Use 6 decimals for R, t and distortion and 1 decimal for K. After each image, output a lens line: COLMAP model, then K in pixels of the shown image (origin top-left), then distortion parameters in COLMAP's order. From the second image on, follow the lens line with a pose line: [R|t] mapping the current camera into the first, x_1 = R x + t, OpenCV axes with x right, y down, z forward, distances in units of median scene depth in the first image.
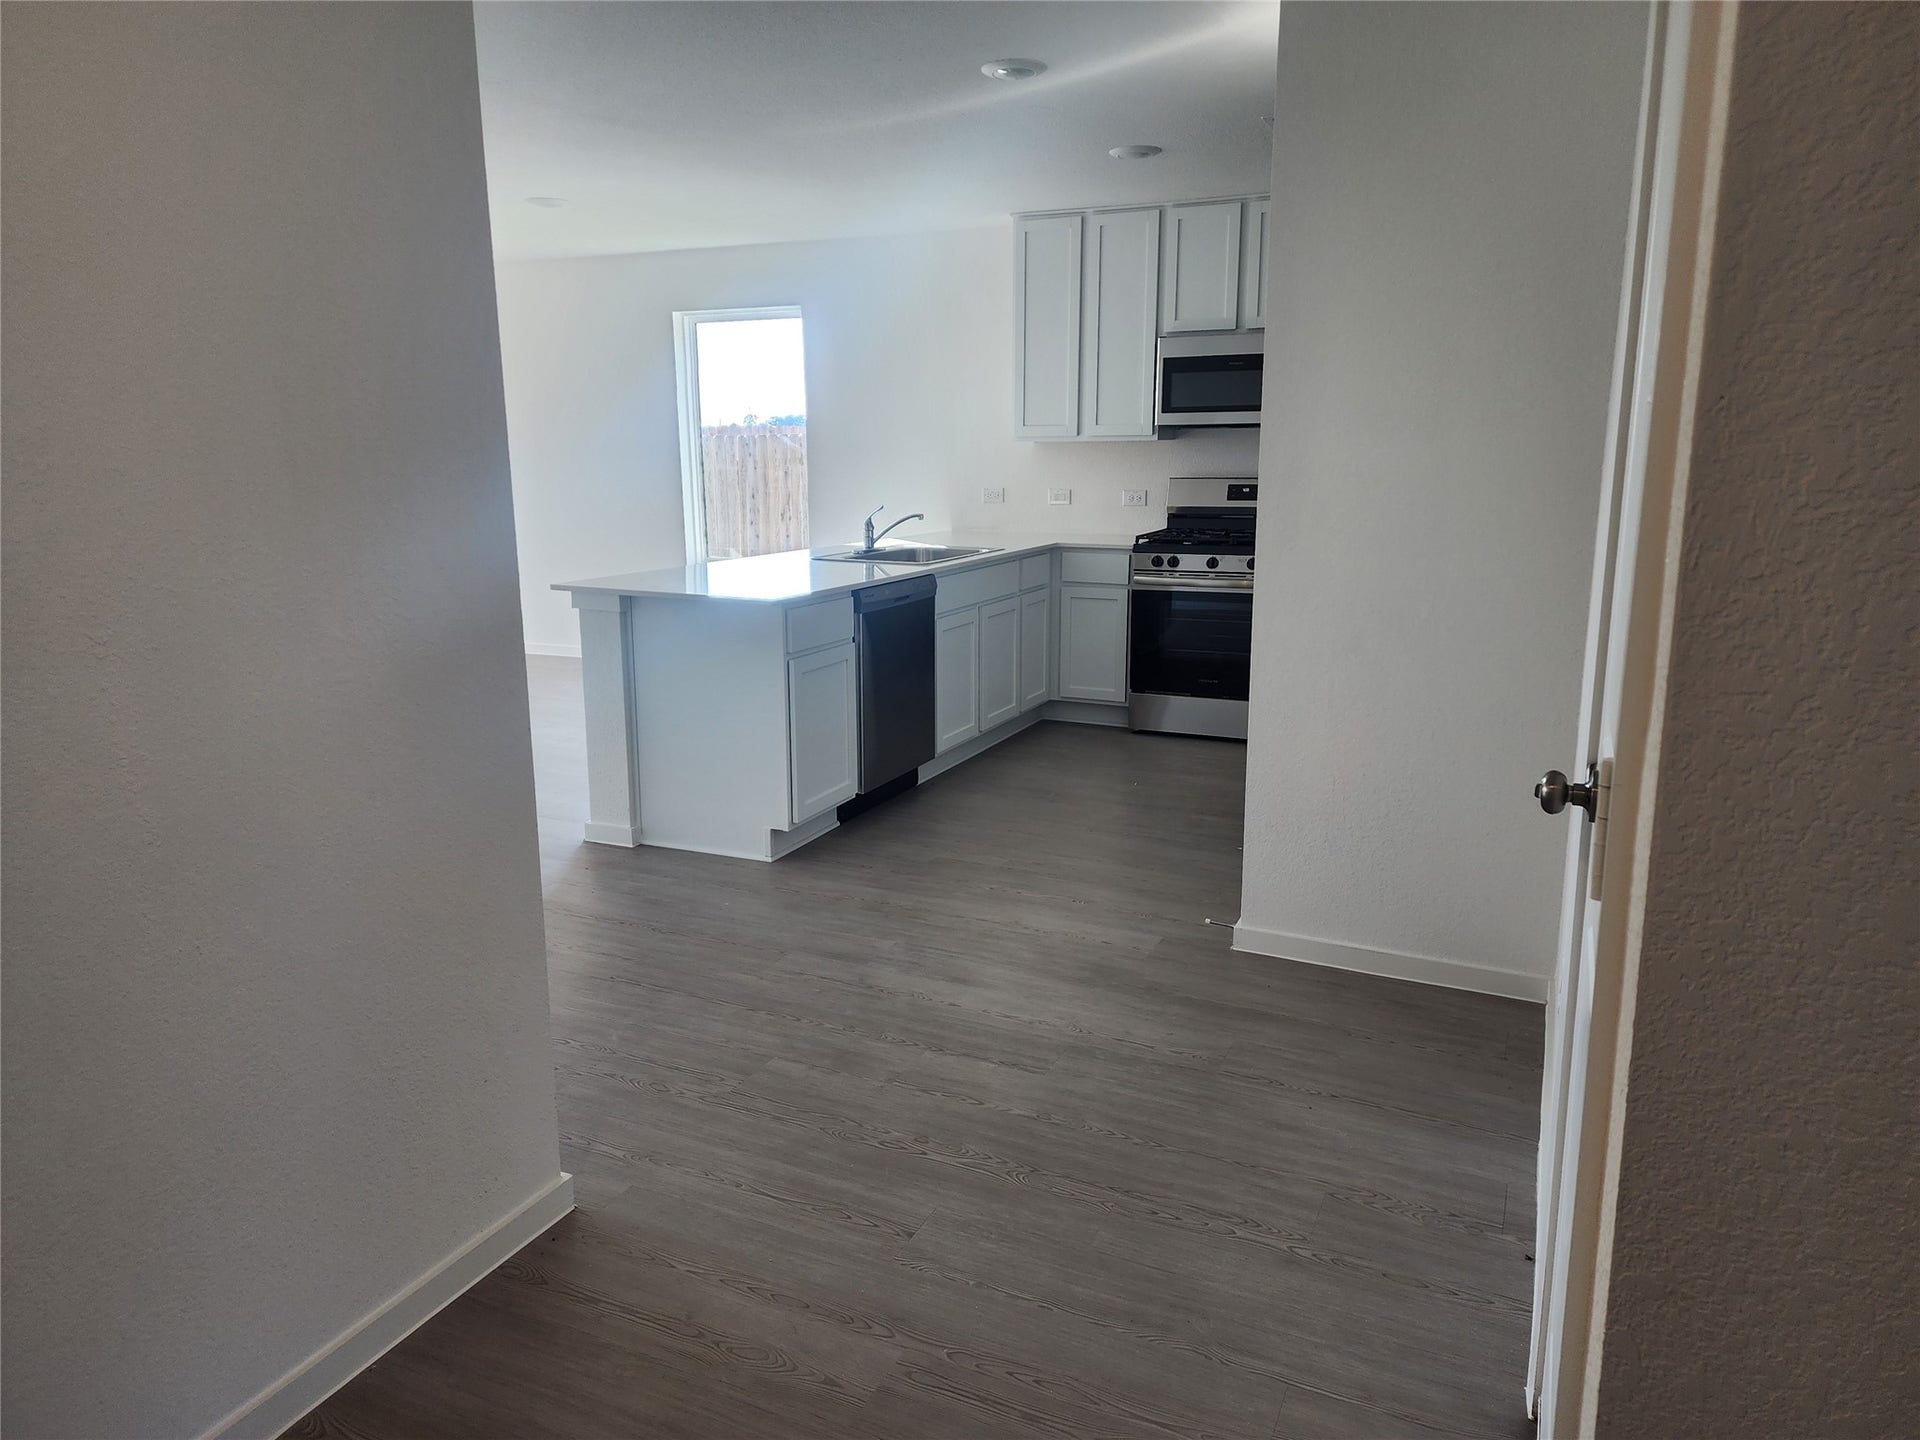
lens RADIAL K [[1315.0, 0, 960.0], [0, 1315.0, 720.0], [0, 0, 1]] dist [0.175983, -0.000521]
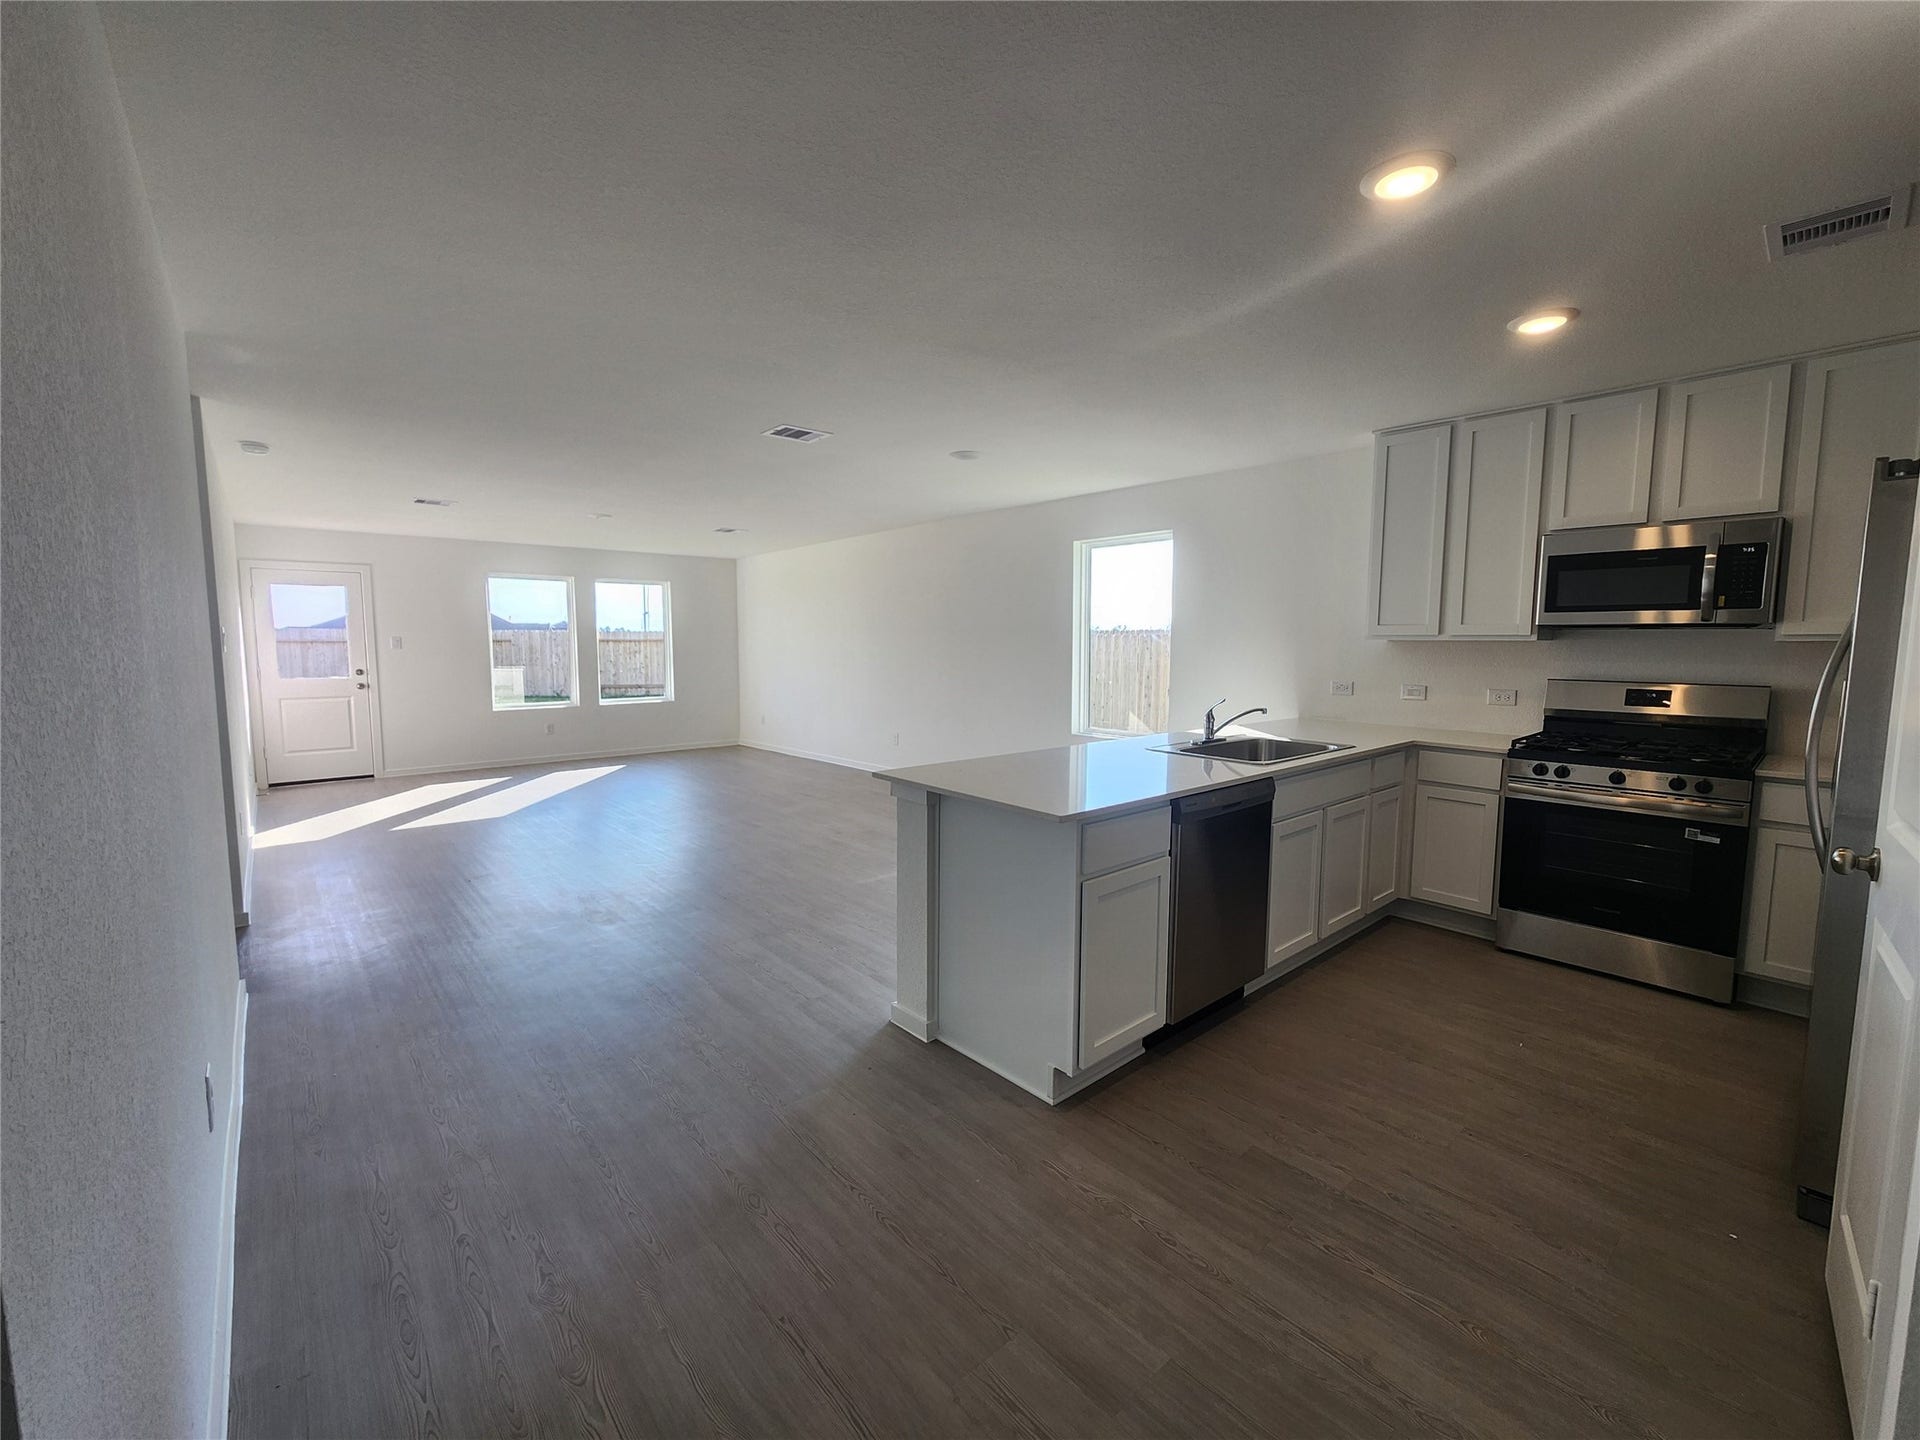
lens RADIAL K [[801.4, 0, 960.0], [0, 801.4, 720.0], [0, 0, 1]] dist [-0.016068, -0.000041]
pose [[0.916663, 0.047293, -0.396853, -0.000469], [-0.089315, 0.992102, -0.088074, -0.069638], [0.389553, 0.116179, 0.913647, 0.342099]]
